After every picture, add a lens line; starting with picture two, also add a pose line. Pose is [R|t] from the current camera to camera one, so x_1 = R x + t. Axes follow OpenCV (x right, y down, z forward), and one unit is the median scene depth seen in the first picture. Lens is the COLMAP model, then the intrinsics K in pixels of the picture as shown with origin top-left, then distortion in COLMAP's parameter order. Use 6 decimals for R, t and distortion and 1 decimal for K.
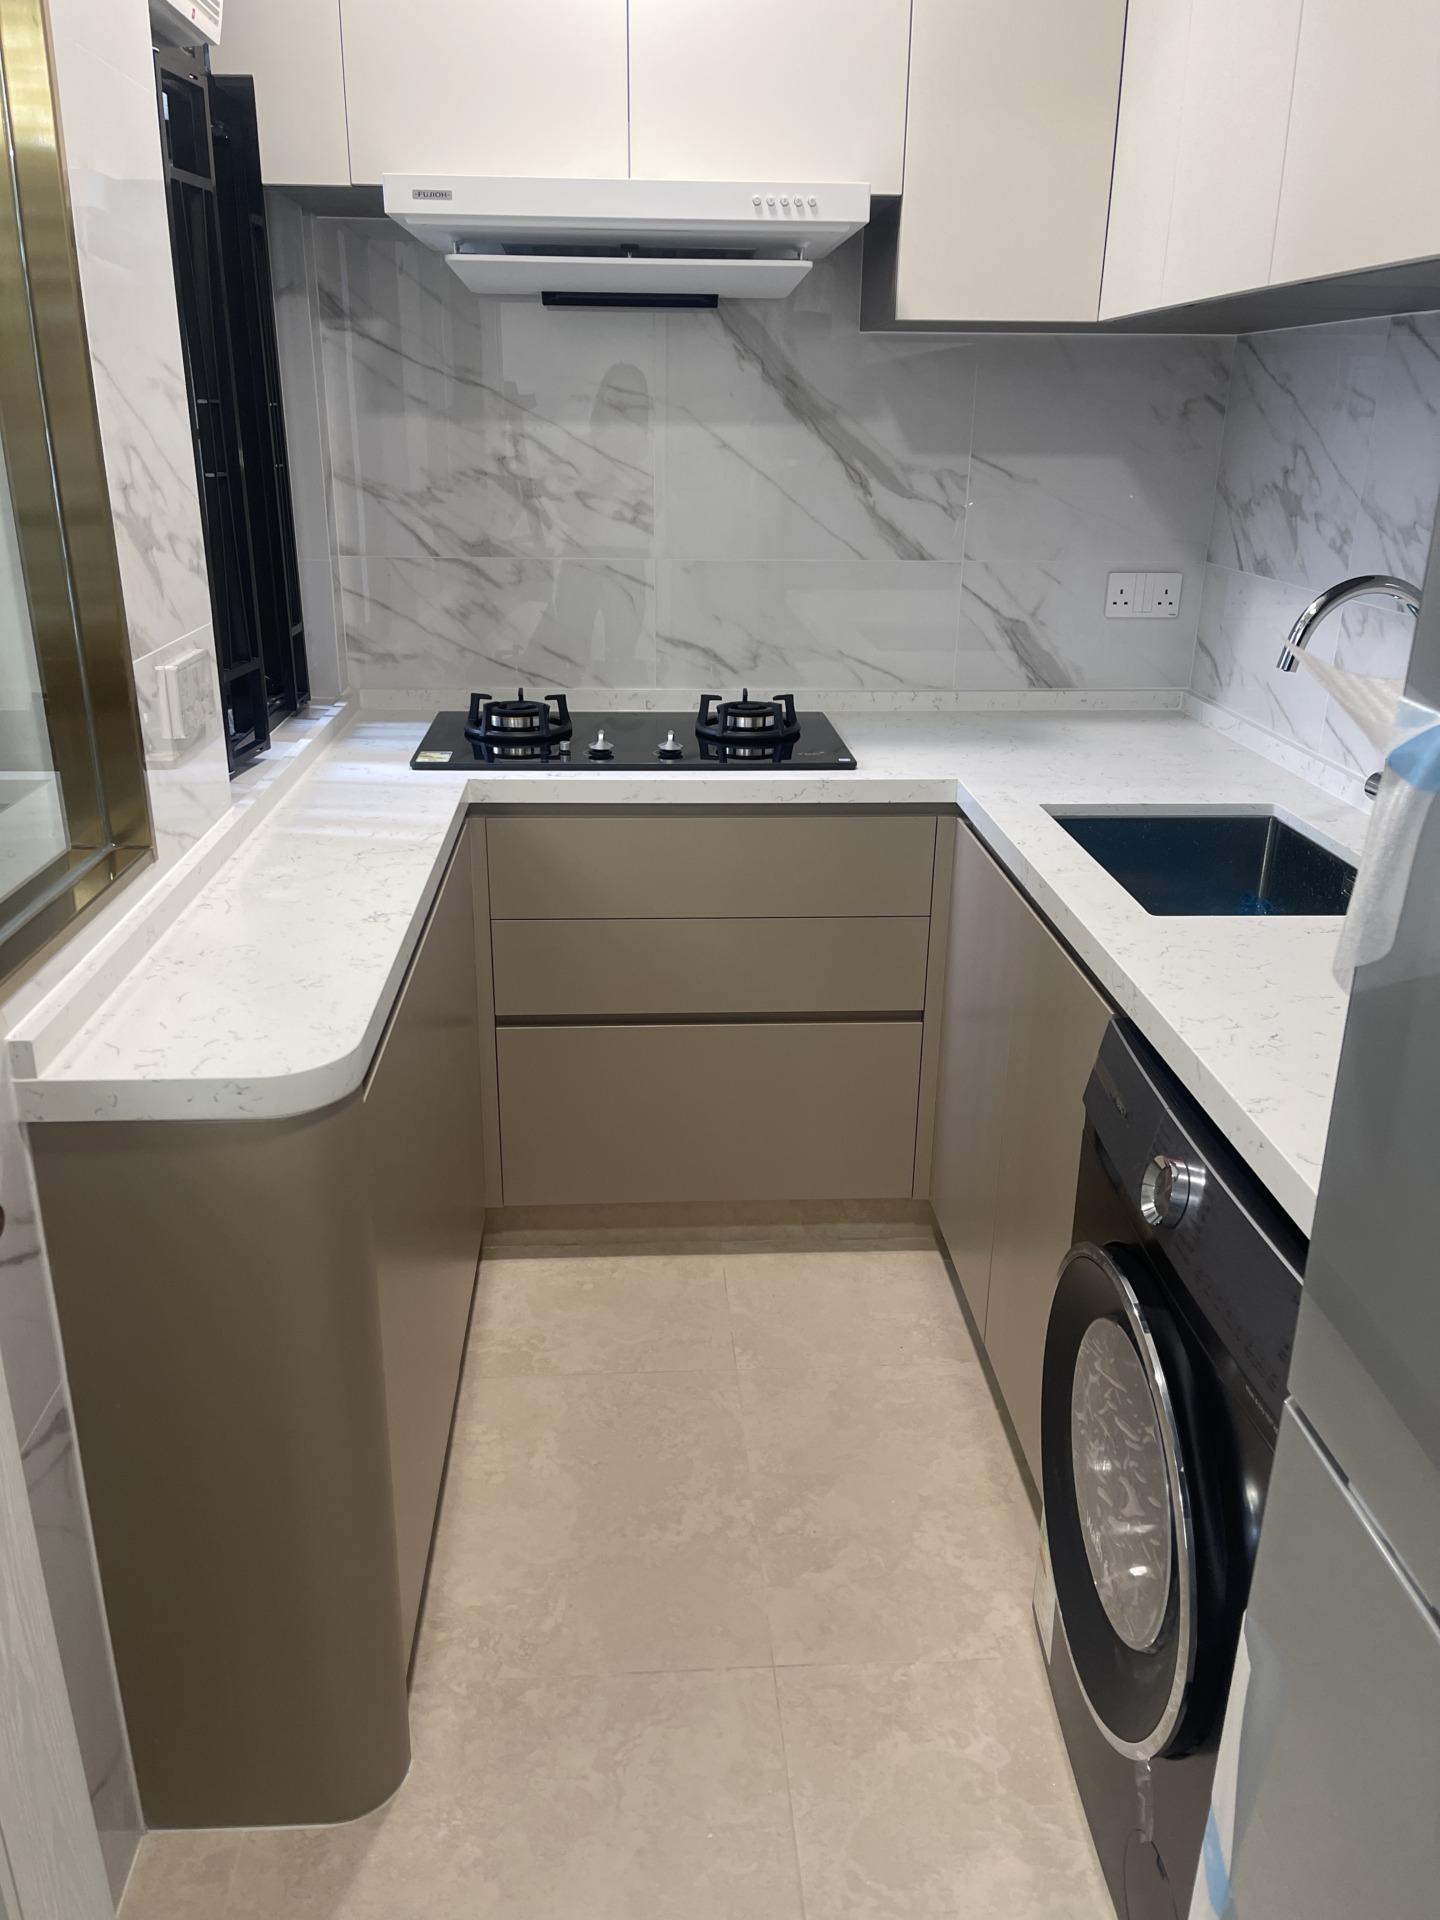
lens RADIAL K [[1451.6, 0, 717.0], [0, 1451.6, 955.2], [0, 0, 1]] dist [0.043971, -0.066584]
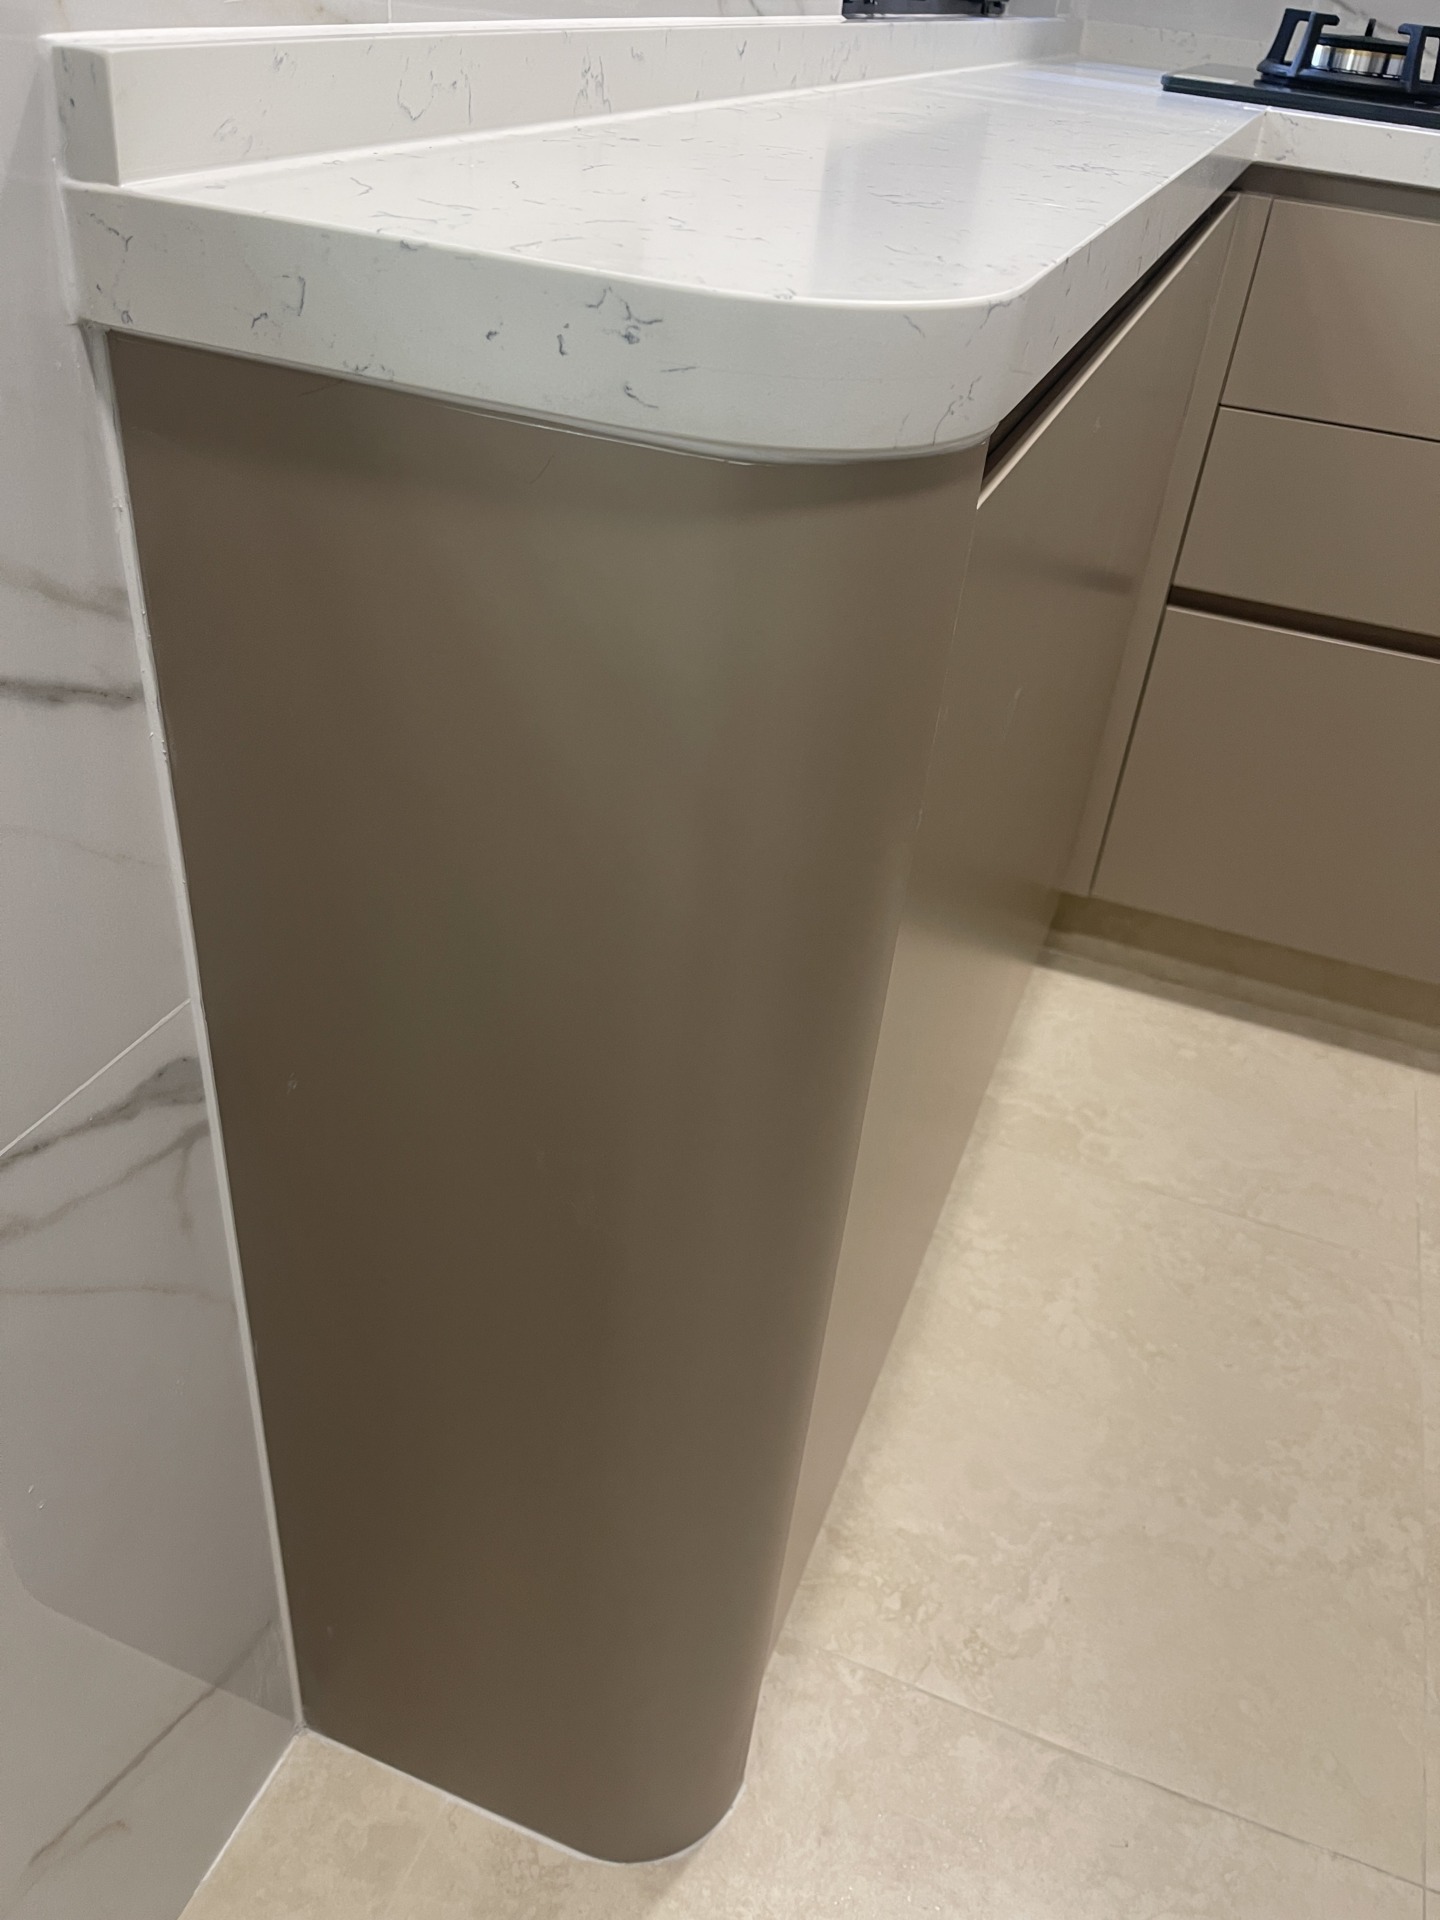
lens RADIAL K [[1451.6, 0, 717.0], [0, 1451.6, 955.2], [0, 0, 1]] dist [0.043971, -0.066584]
pose [[0.904631, 0.287223, -0.314873, -0.099822], [-0.210936, 0.943703, 0.254814, 0.079323], [0.370335, -0.164095, 0.914289, 0.403384]]
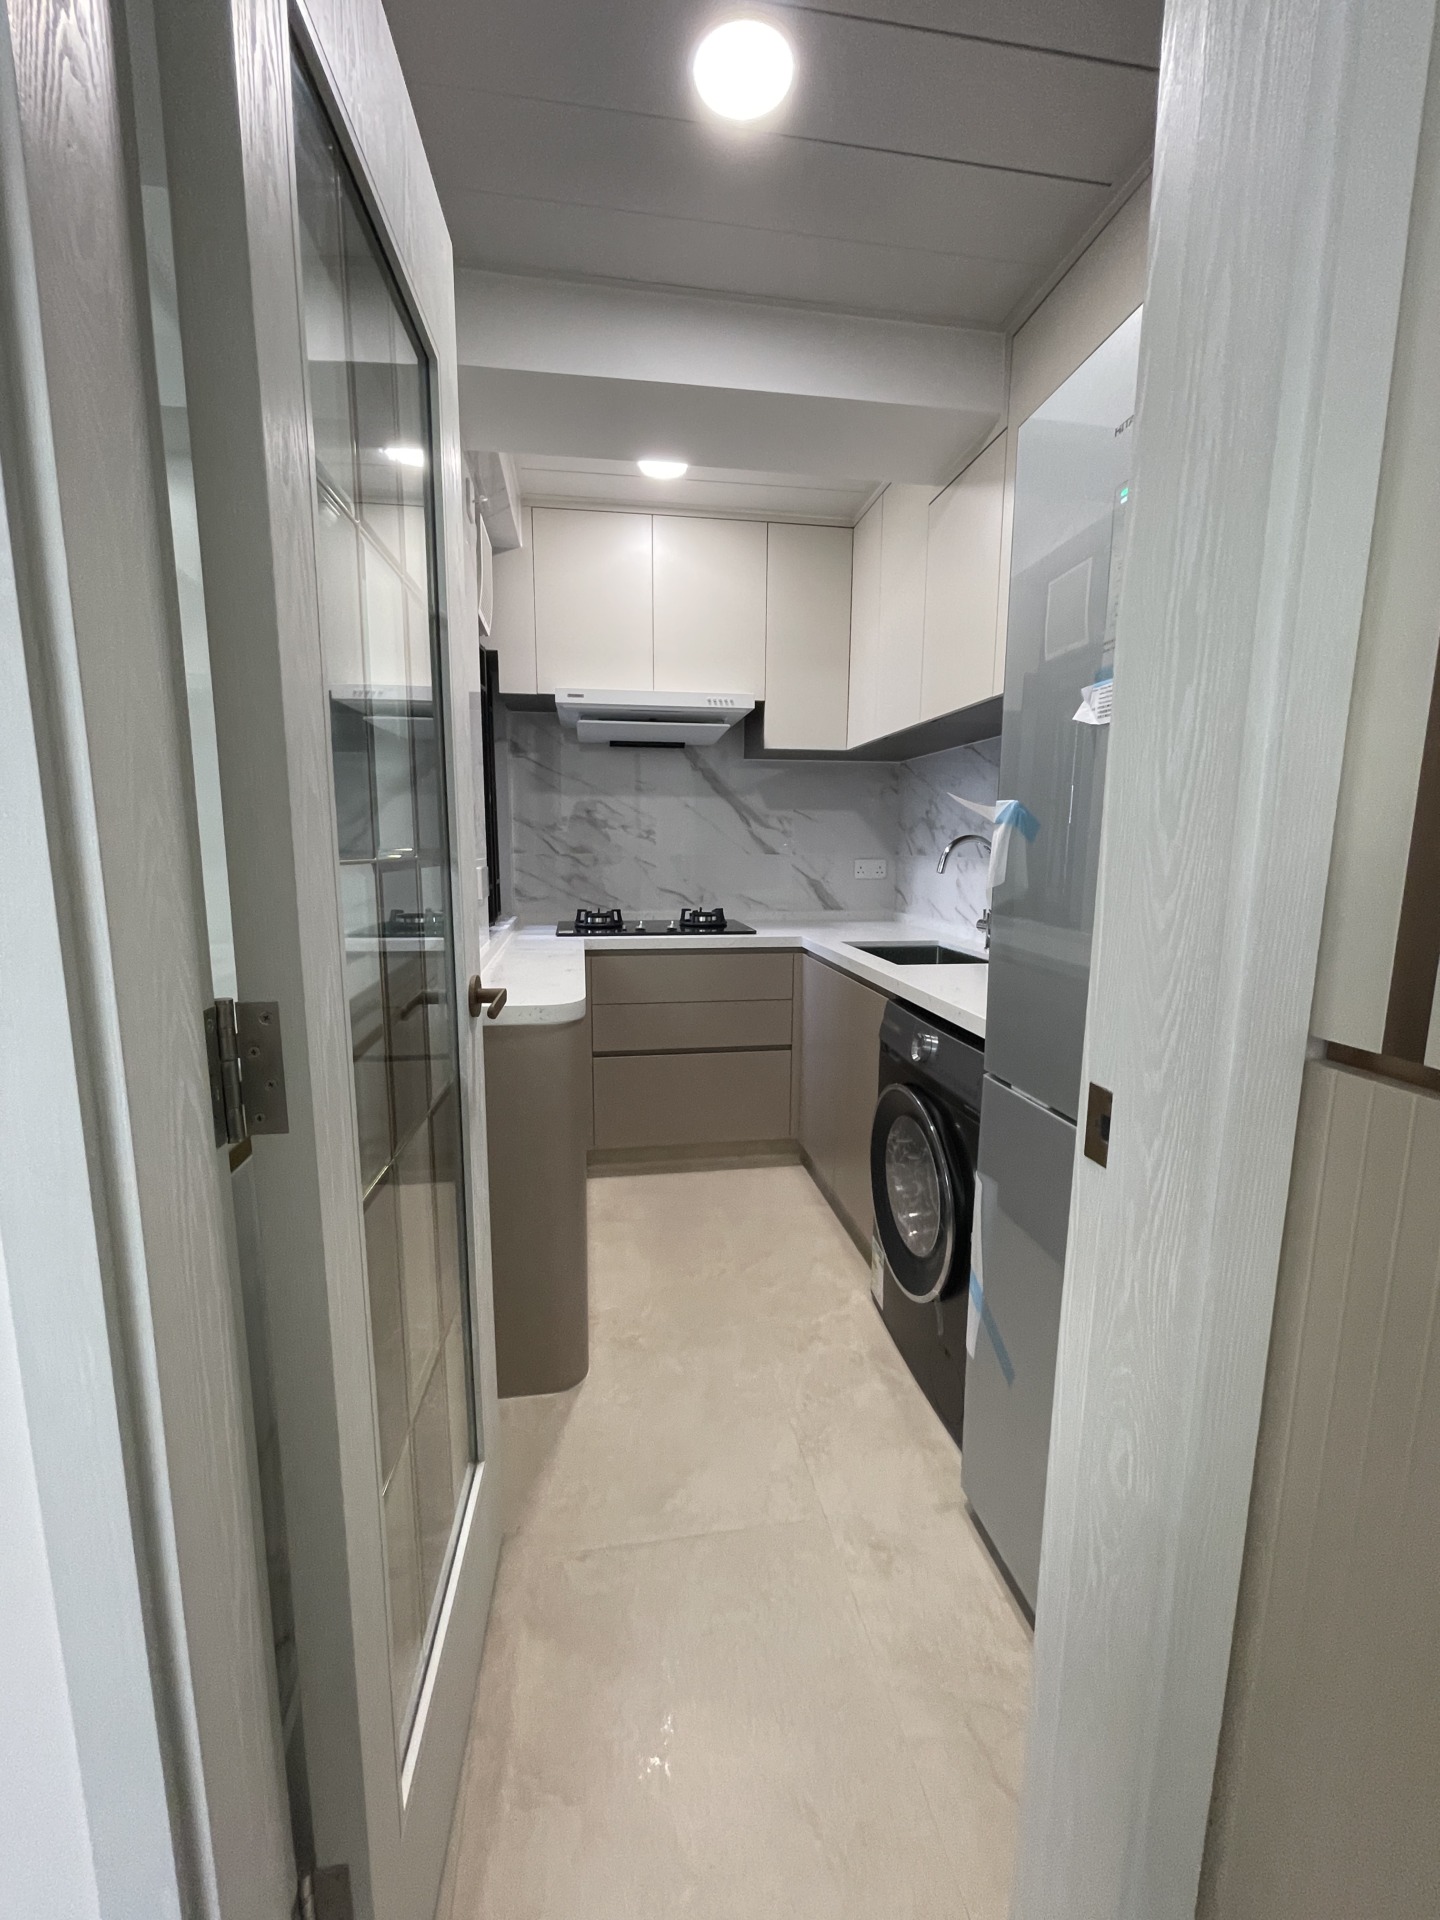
lens RADIAL K [[770.2, 0, 704.6], [0, 770.2, 956.2], [0, 0, 1]] dist [-0.015793, 0.006178]
pose [[0.995306, -0.019768, 0.094733, -0.104404], [0.039432, 0.976808, -0.210455, 0.164028], [-0.088376, 0.213203, 0.973003, -0.150815]]
